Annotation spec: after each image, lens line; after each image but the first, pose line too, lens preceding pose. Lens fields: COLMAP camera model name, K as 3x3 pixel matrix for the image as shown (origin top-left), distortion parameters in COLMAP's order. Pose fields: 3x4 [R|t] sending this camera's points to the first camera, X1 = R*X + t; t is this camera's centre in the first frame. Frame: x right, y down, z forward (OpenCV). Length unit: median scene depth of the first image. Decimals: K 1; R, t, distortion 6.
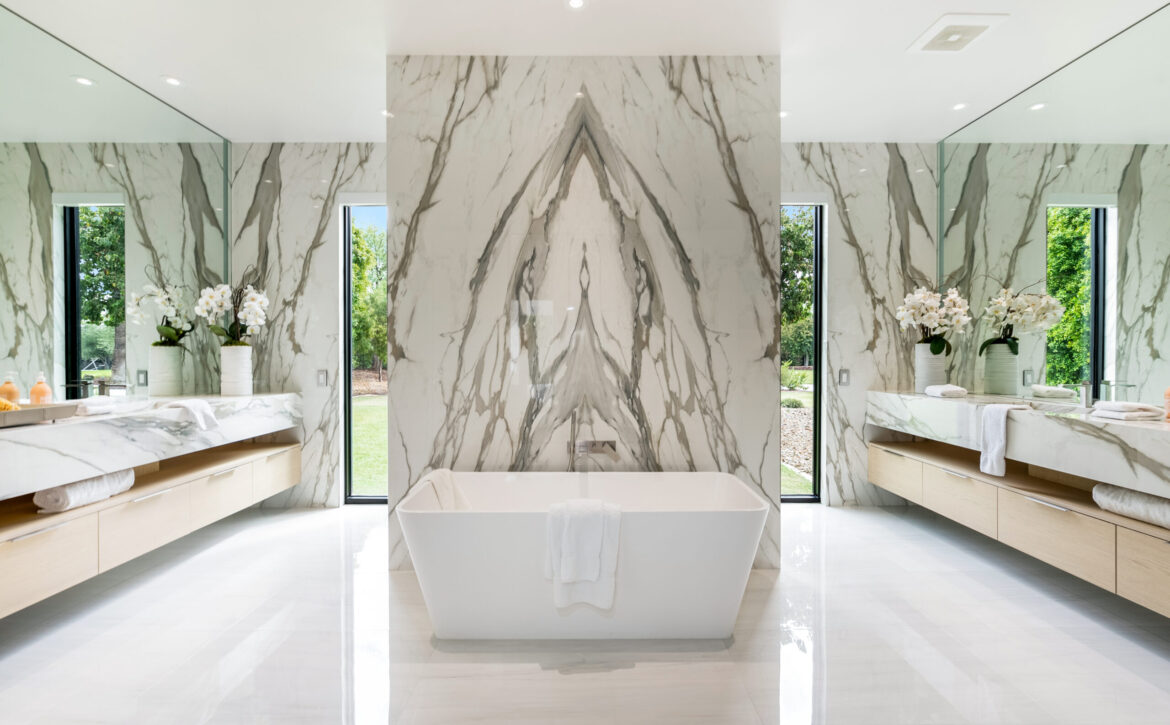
lens RADIAL K [[529.5, 0, 590.0], [0, 529.5, 354.9], [0, 0, 1]] dist [0.000791, 0.000376]
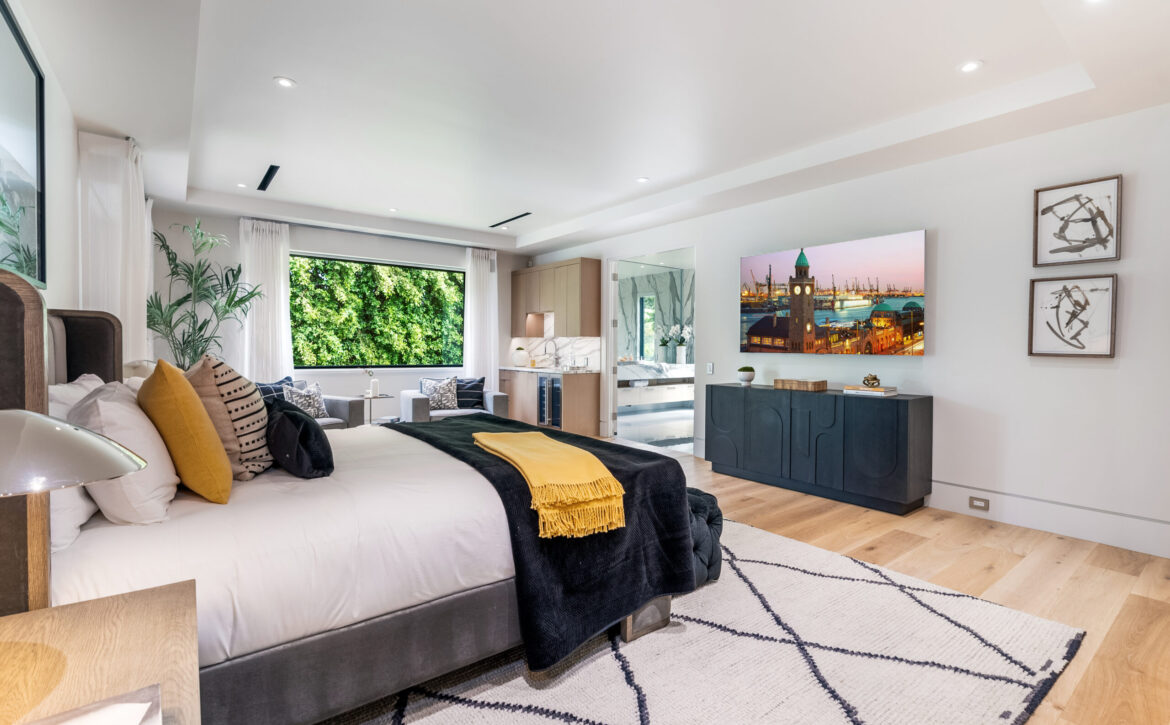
lens RADIAL K [[529.5, 0, 590.0], [0, 529.5, 354.9], [0, 0, 1]] dist [0.000791, 0.000376]
pose [[0.614097, 0.017104, -0.789045, 1.606214], [-0.014106, 0.999843, 0.010695, 0.008535], [0.789104, 0.004562, 0.614242, -1.413901]]
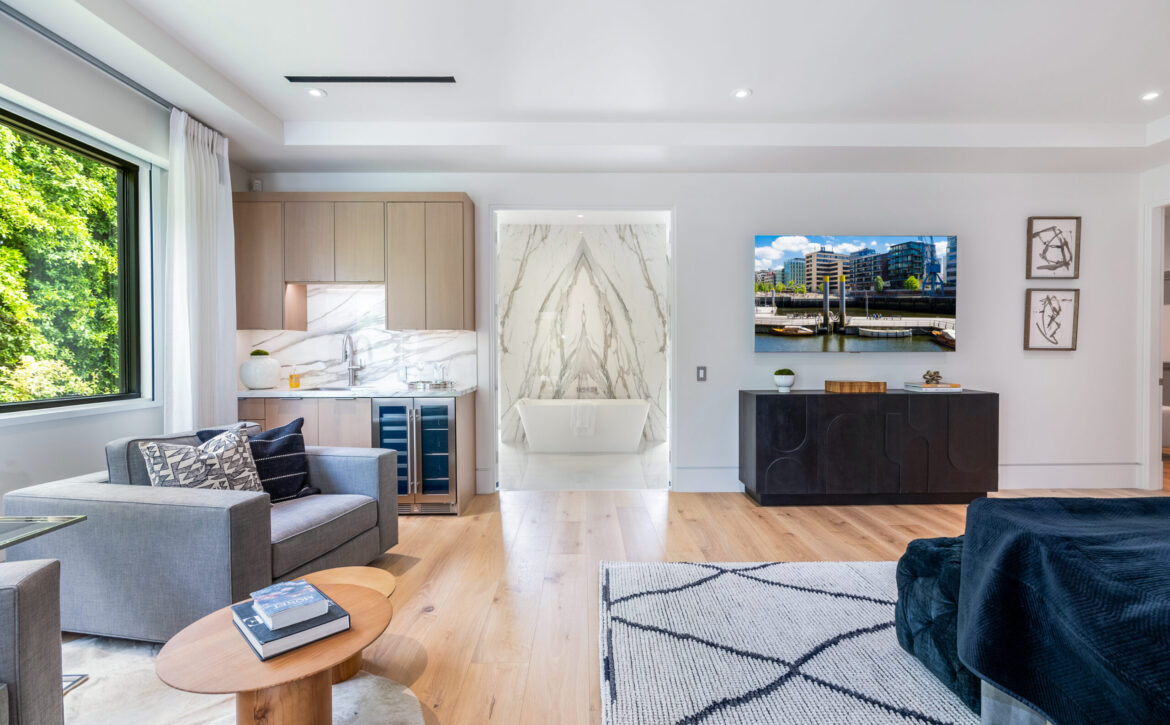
lens RADIAL K [[529.5, 0, 590.0], [0, 529.5, 354.9], [0, 0, 1]] dist [0.000791, 0.000376]
pose [[0.999969, -0.003007, 0.007261, 0.000472], [0.003014, 0.999995, -0.000999, 0.020800], [-0.007258, 0.001021, 0.999973, -1.368897]]
